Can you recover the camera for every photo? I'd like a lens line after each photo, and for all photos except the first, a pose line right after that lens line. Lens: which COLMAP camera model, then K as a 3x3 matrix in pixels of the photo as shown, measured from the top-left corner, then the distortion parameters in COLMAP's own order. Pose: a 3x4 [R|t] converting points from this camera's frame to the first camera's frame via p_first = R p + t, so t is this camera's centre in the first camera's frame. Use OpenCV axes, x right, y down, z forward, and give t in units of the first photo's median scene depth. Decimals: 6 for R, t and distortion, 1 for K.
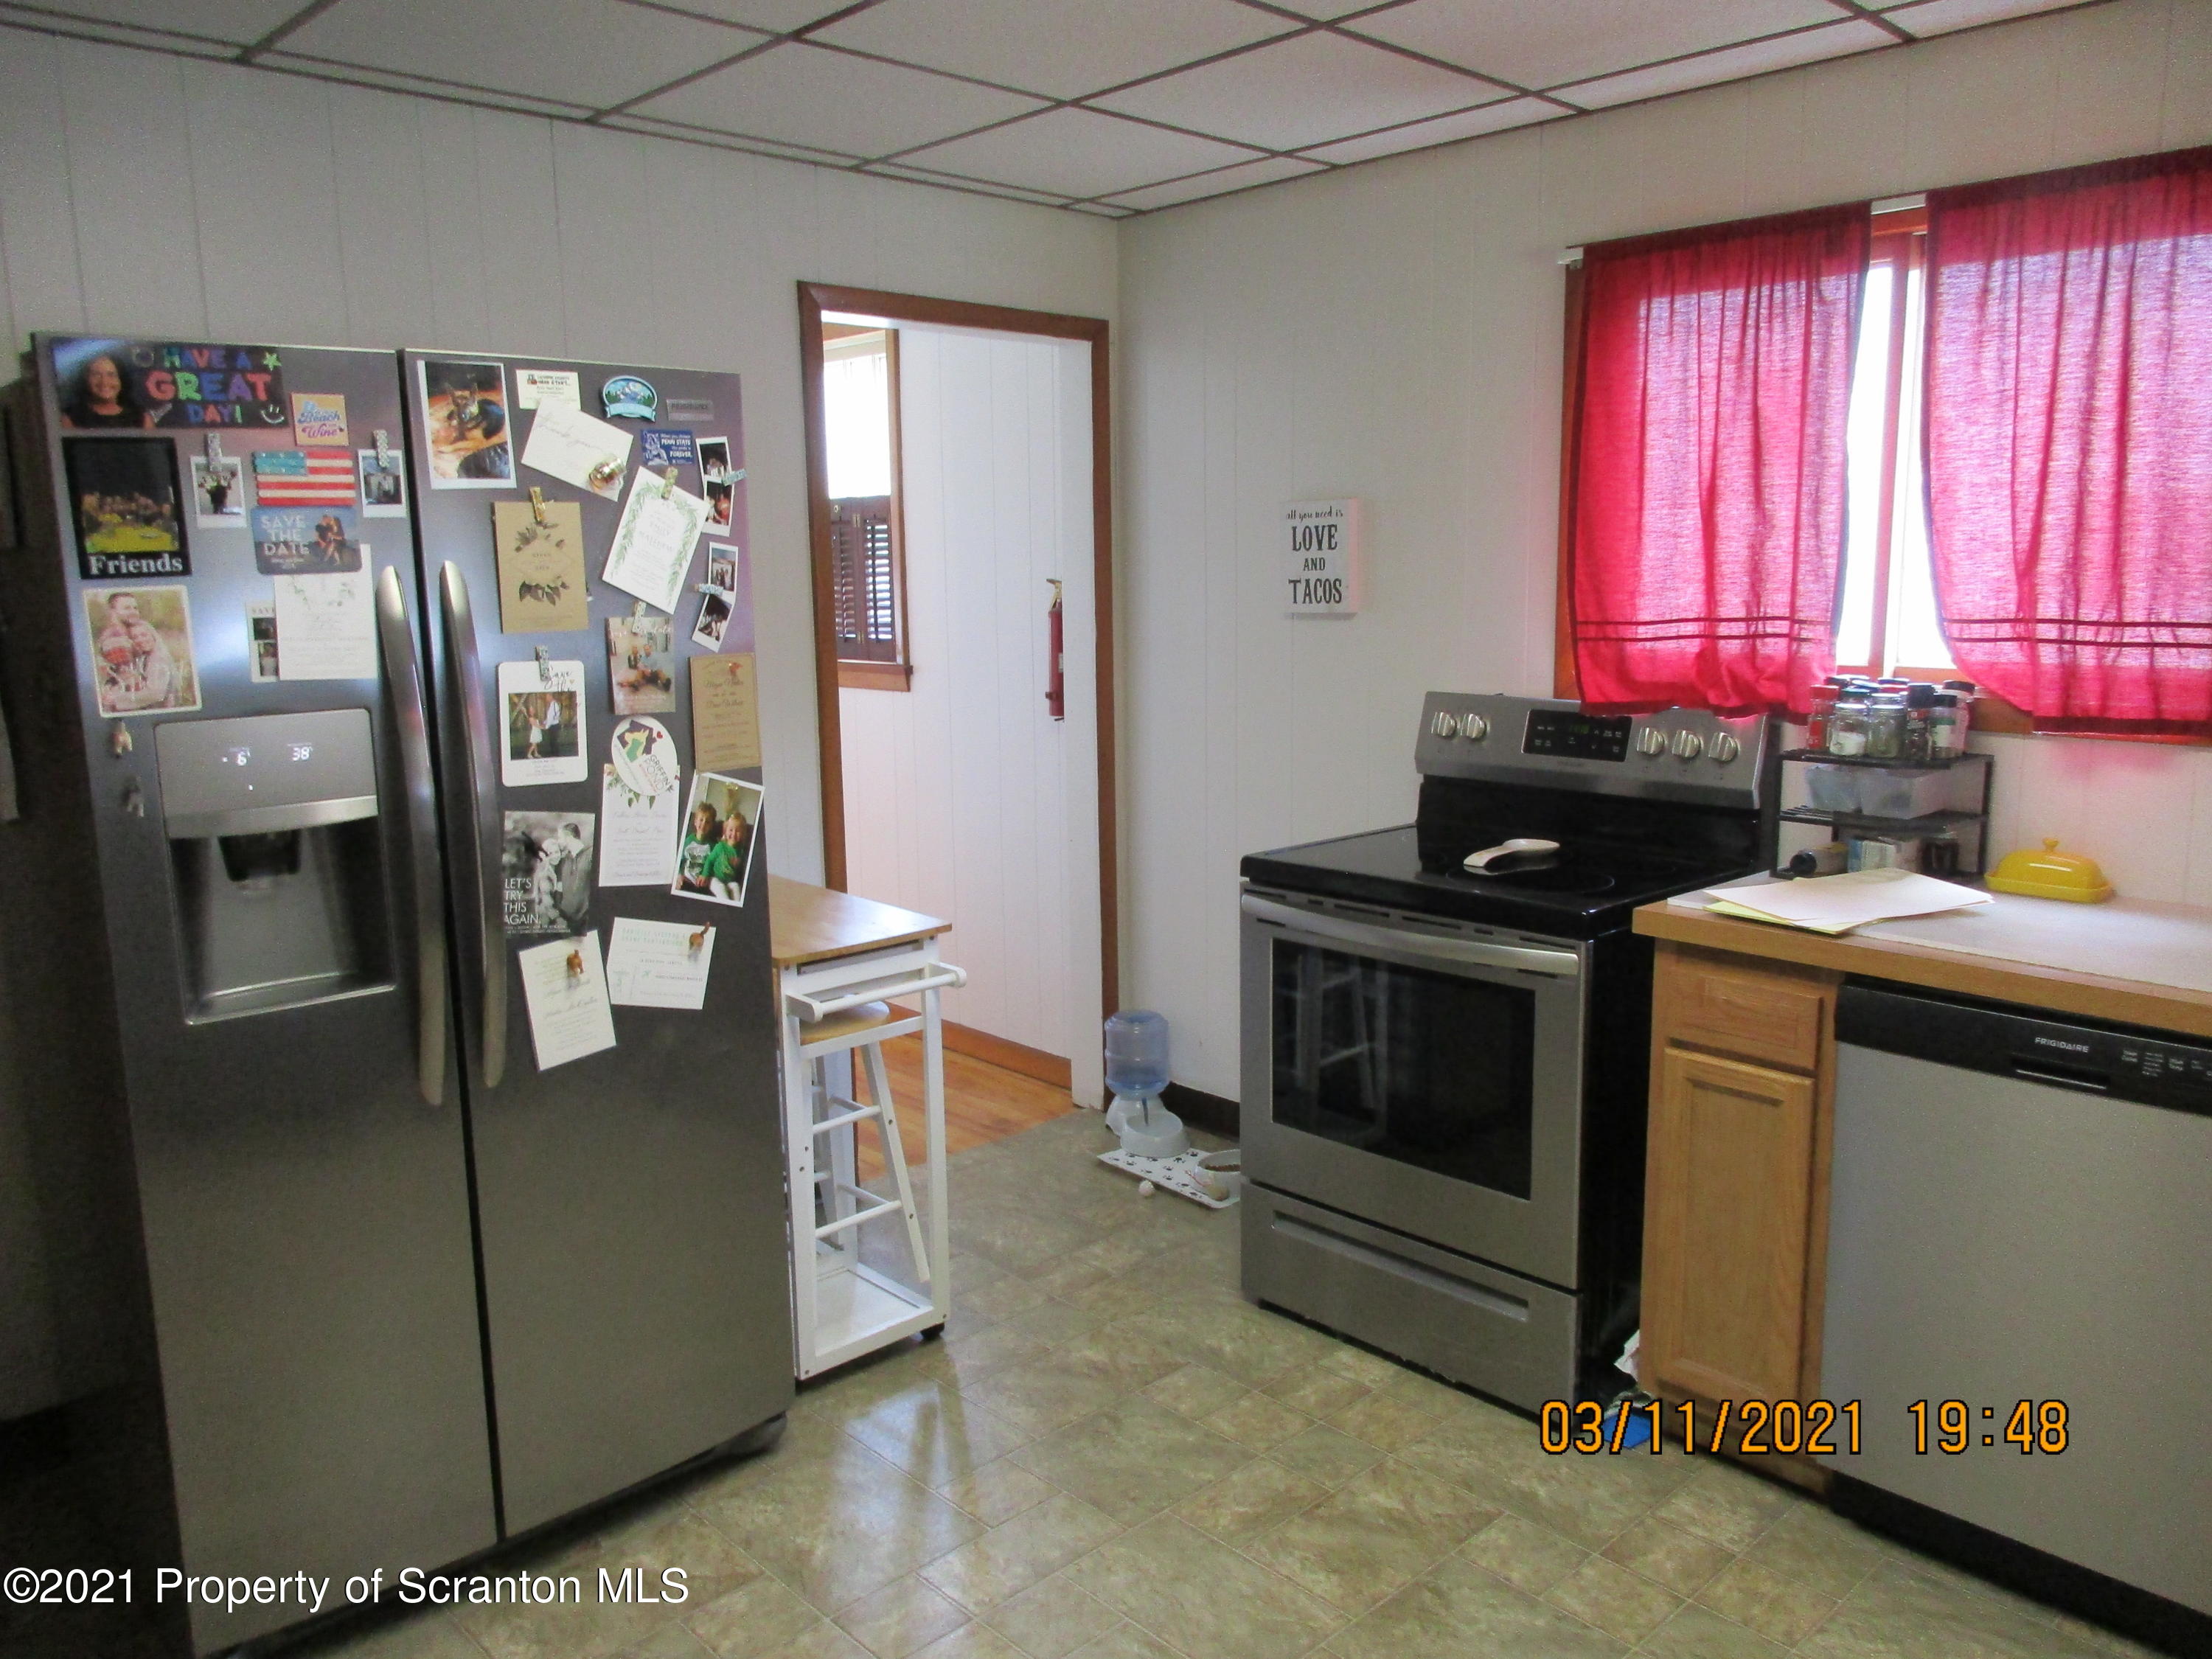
lens RADIAL K [[1653.5, 0, 1107.3], [0, 1653.5, 831.0], [0, 0, 1]] dist [-0.007757, -0.005022]
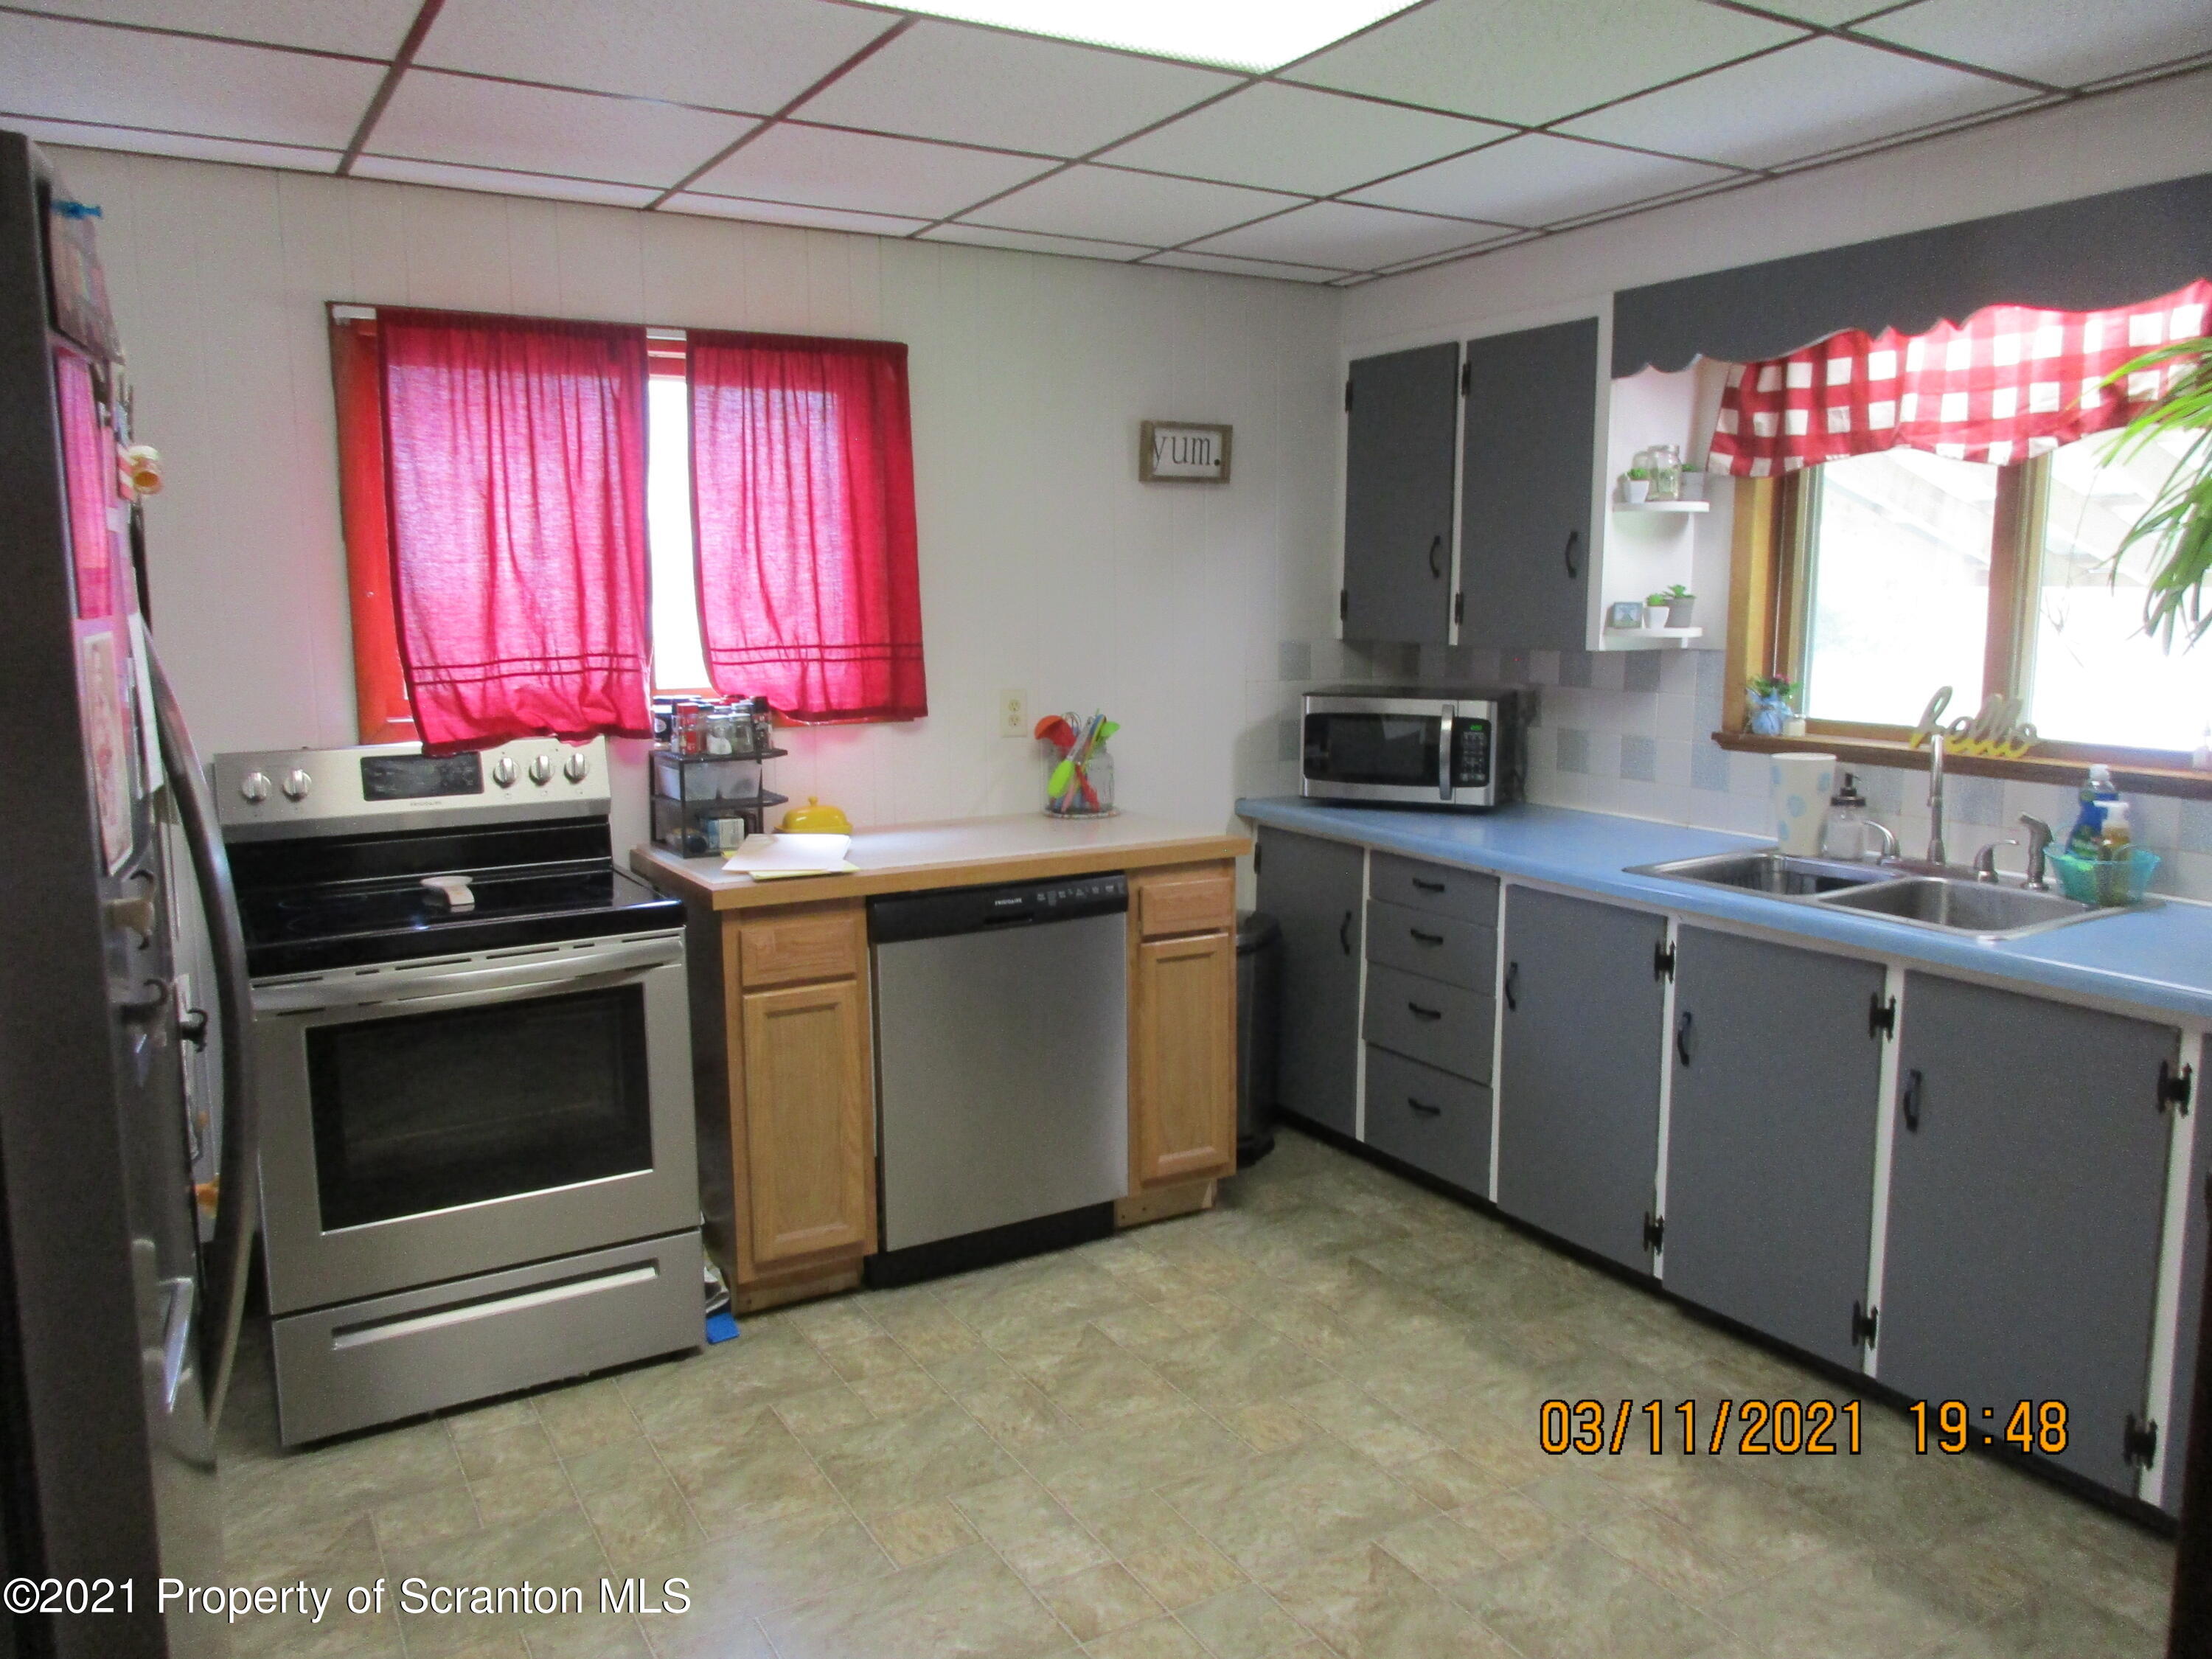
lens RADIAL K [[1653.5, 0, 1108.6], [0, 1653.5, 830.1], [0, 0, 1]] dist [-0.007757, -0.005022]
pose [[0.217151, -0.134777, 0.966789, -0.760049], [0.166899, 0.980964, 0.099266, -0.066086], [-0.961764, 0.139801, 0.235511, 0.408083]]
